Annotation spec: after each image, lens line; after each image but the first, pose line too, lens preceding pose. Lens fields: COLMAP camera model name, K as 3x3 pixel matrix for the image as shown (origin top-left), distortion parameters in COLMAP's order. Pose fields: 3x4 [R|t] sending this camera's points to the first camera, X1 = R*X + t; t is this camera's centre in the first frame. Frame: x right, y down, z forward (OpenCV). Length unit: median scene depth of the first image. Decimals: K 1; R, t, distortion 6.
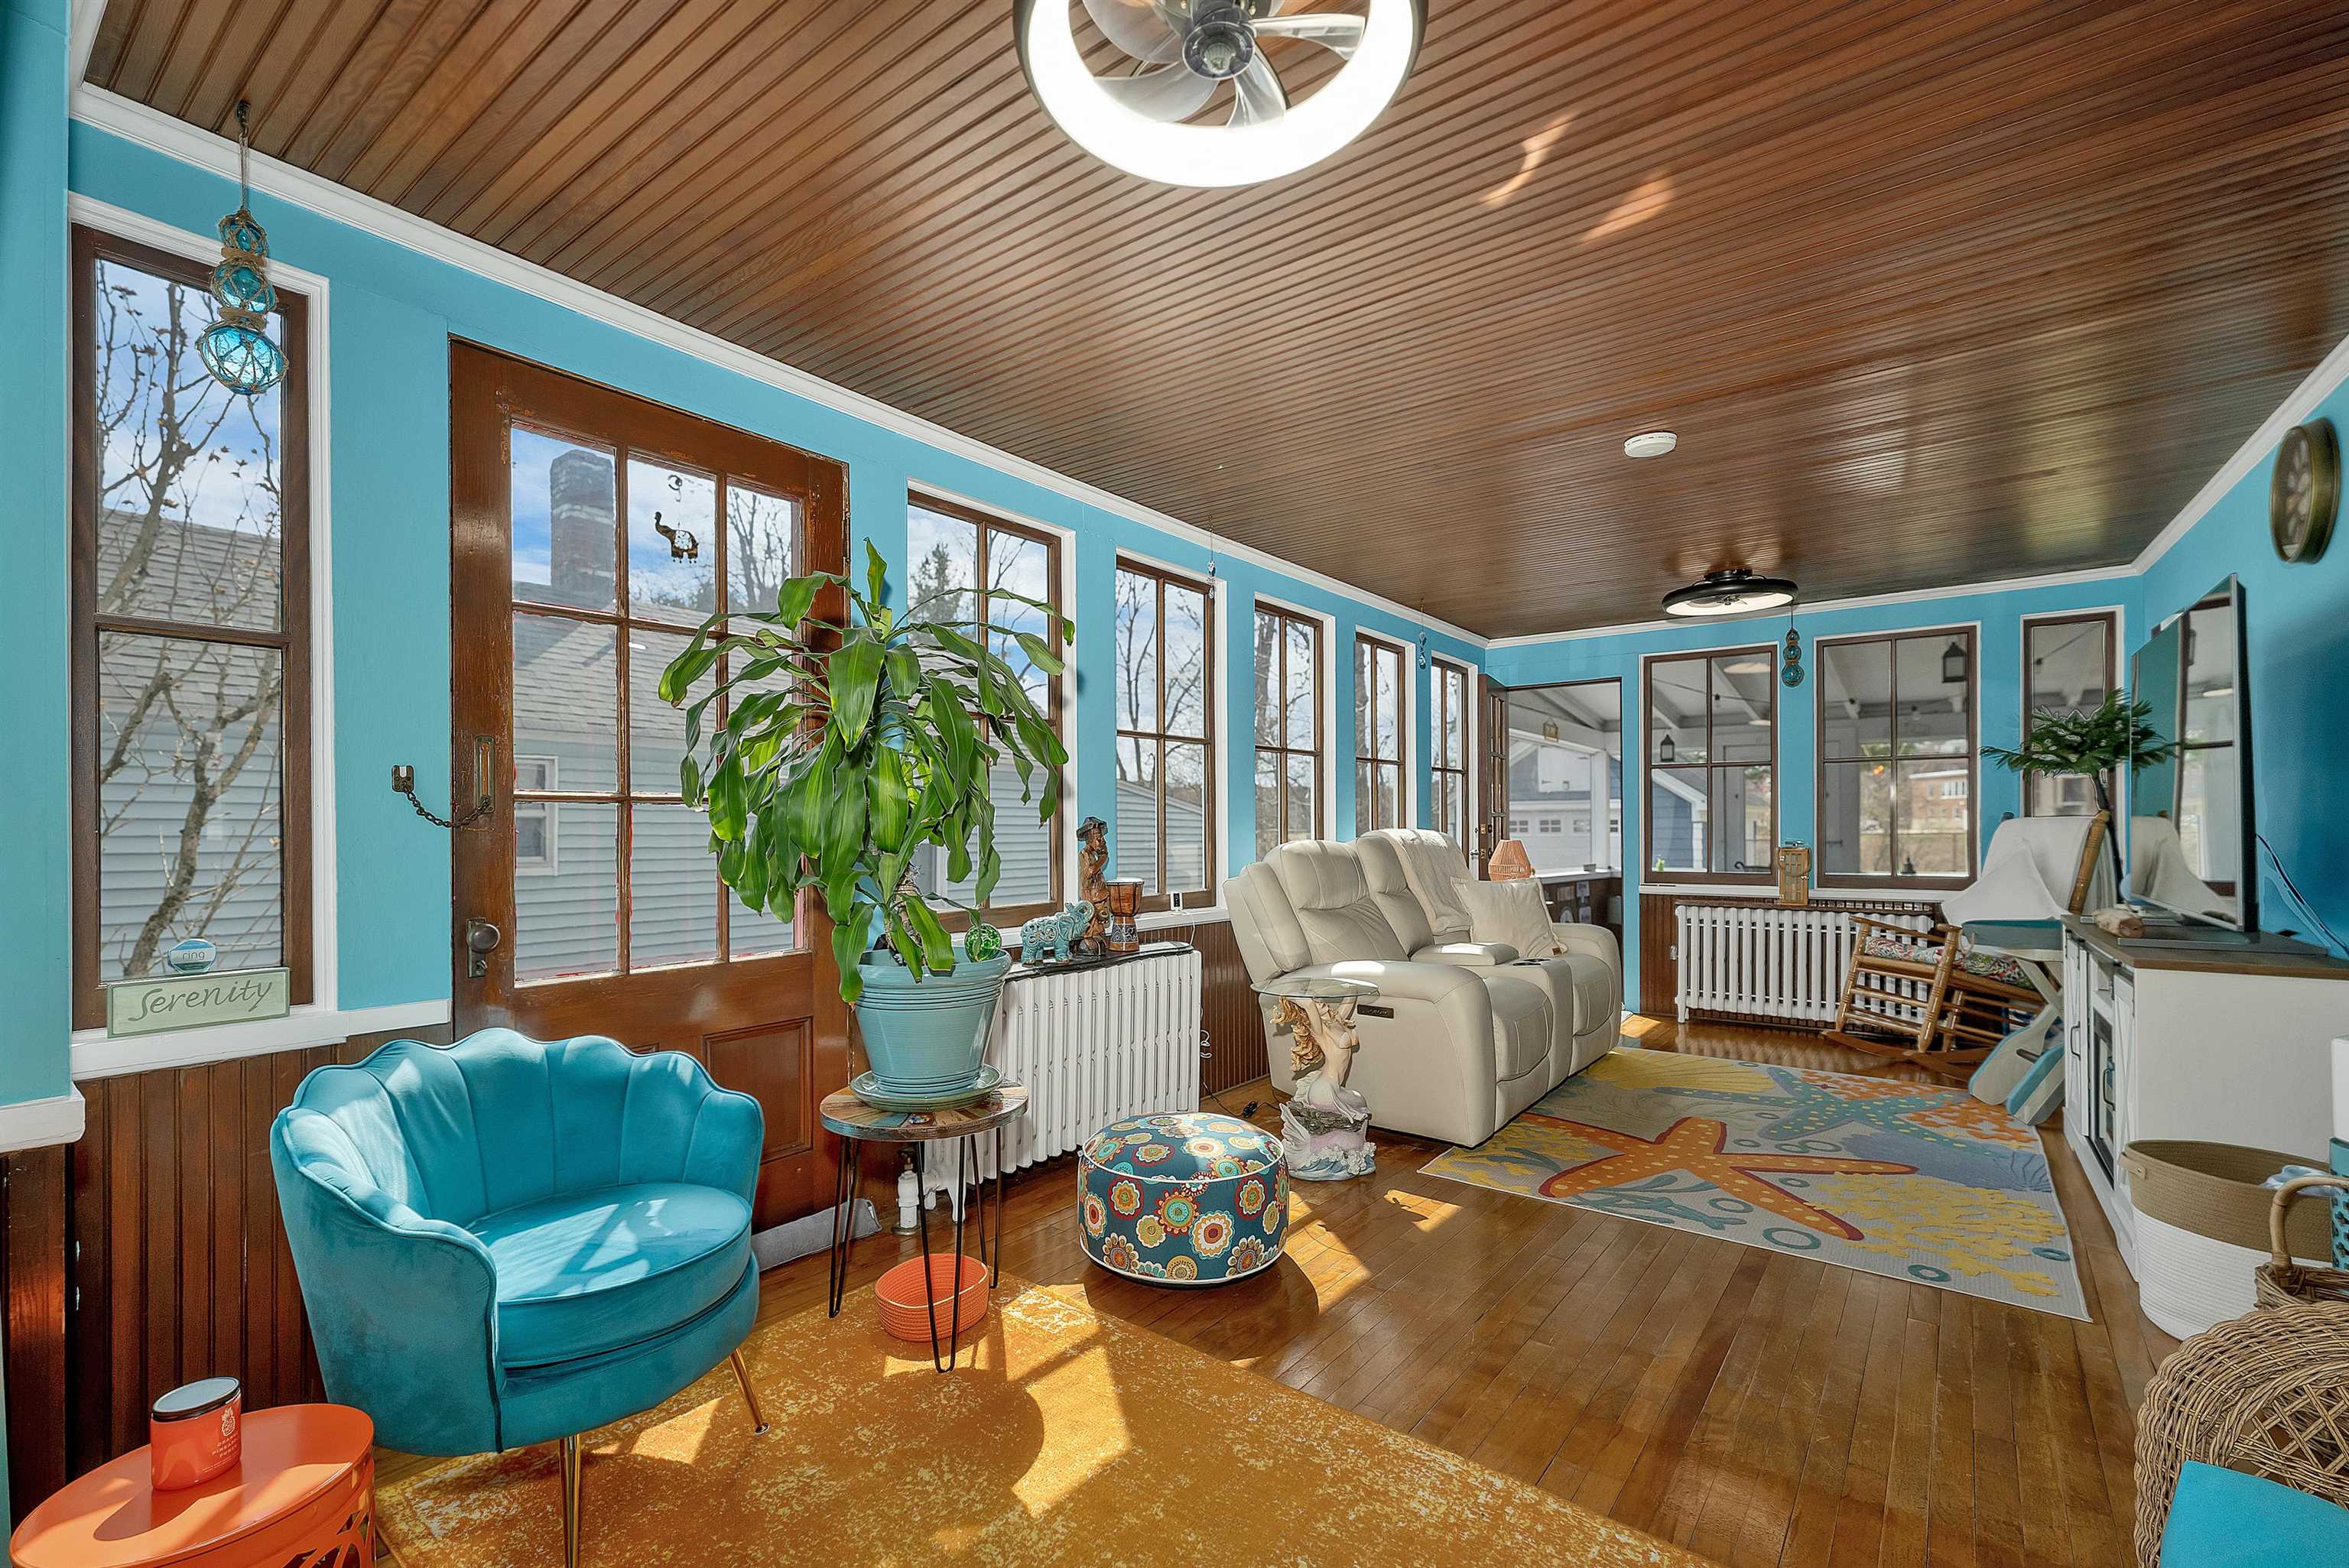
lens RADIAL K [[997.2, 0, 1147.7], [0, 997.2, 822.4], [0, 0, 1]] dist [0.008220, -0.000937]
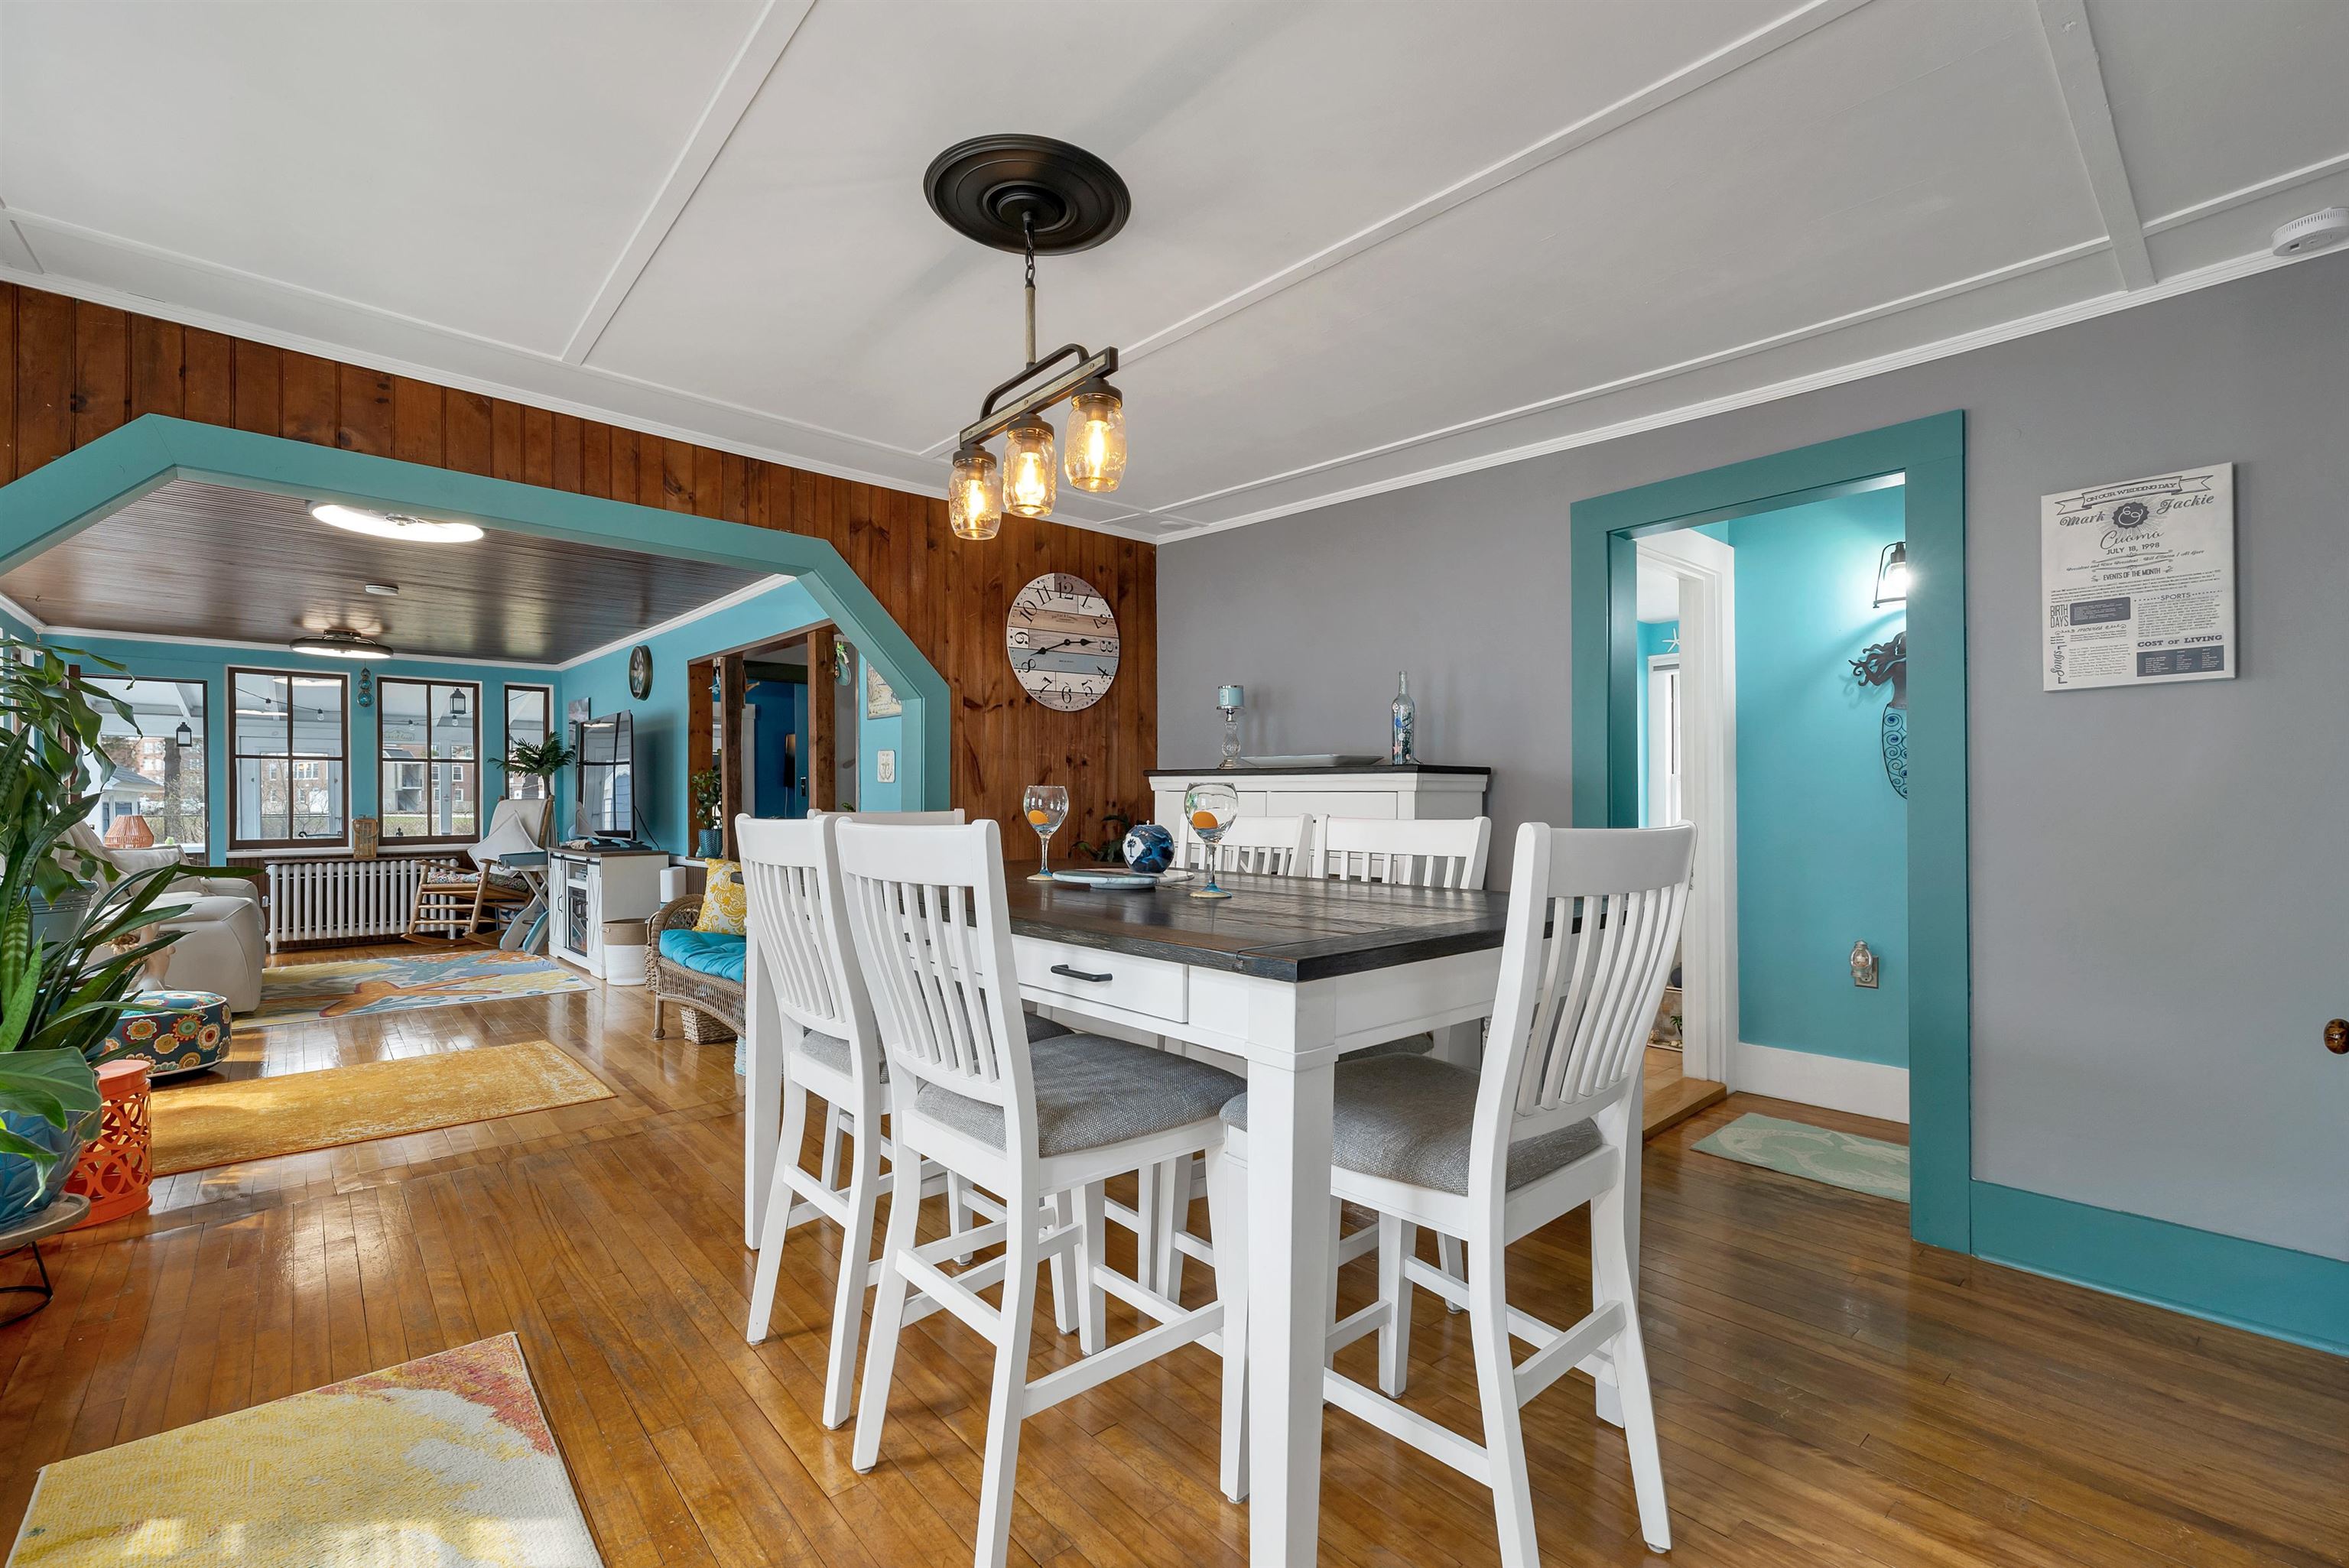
lens RADIAL K [[997.2, 0, 1156.4], [0, 997.2, 799.0], [0, 0, 1]] dist [0.008220, -0.000937]
pose [[0.182453, 0.007295, 0.983188, -0.933094], [-0.002631, 0.999973, -0.006931, 0.005895], [-0.983211, -0.001322, 0.182467, -0.642460]]
